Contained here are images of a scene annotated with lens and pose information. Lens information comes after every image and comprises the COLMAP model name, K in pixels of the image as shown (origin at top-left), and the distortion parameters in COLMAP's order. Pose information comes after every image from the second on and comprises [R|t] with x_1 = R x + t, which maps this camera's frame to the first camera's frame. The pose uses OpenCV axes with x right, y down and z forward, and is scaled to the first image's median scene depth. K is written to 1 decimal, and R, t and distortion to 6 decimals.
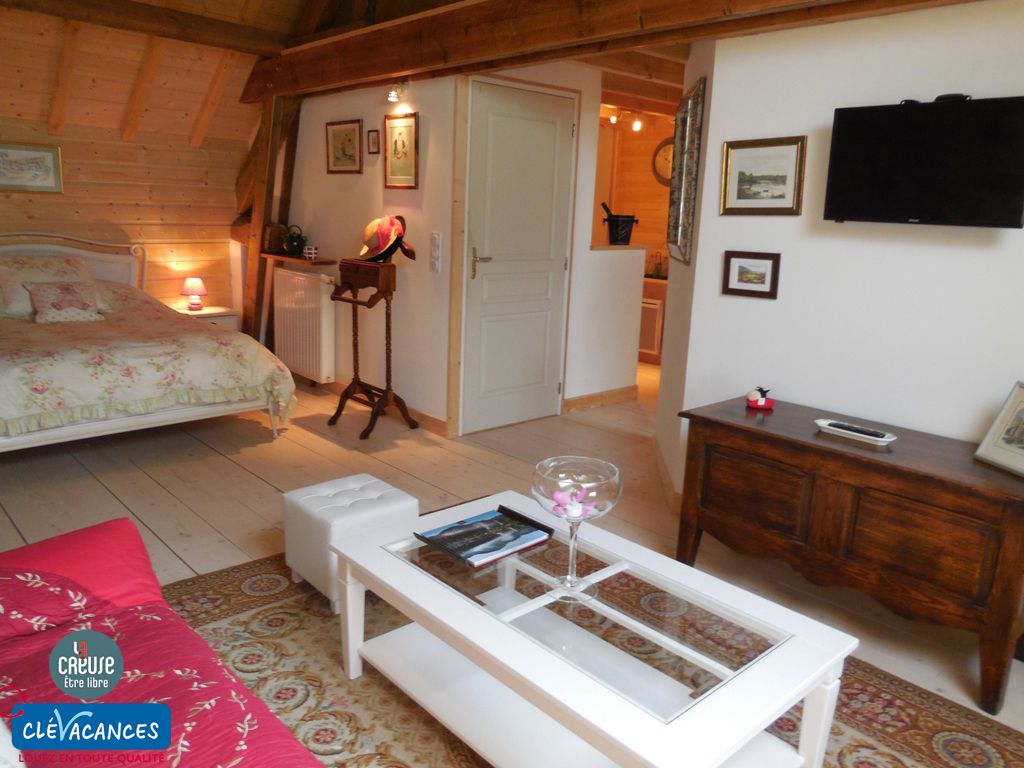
lens RADIAL K [[765.6, 0, 508.6], [0, 765.6, 376.6], [0, 0, 1]] dist [-0.022956, 0.010820]
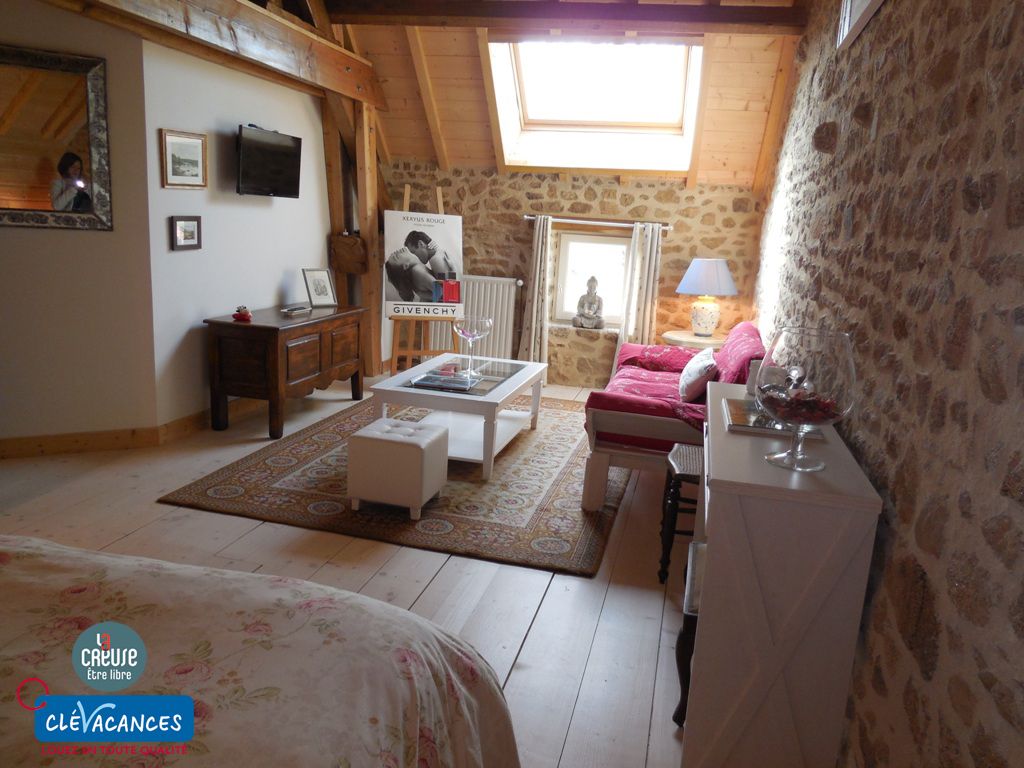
lens RADIAL K [[765.6, 0, 508.6], [0, 765.6, 376.6], [0, 0, 1]] dist [-0.022956, 0.010820]
pose [[-0.538418, -0.242004, 0.807181, -1.160685], [0.099759, 0.932835, 0.346219, -0.314111], [-0.836752, 0.266934, -0.478113, 1.269322]]
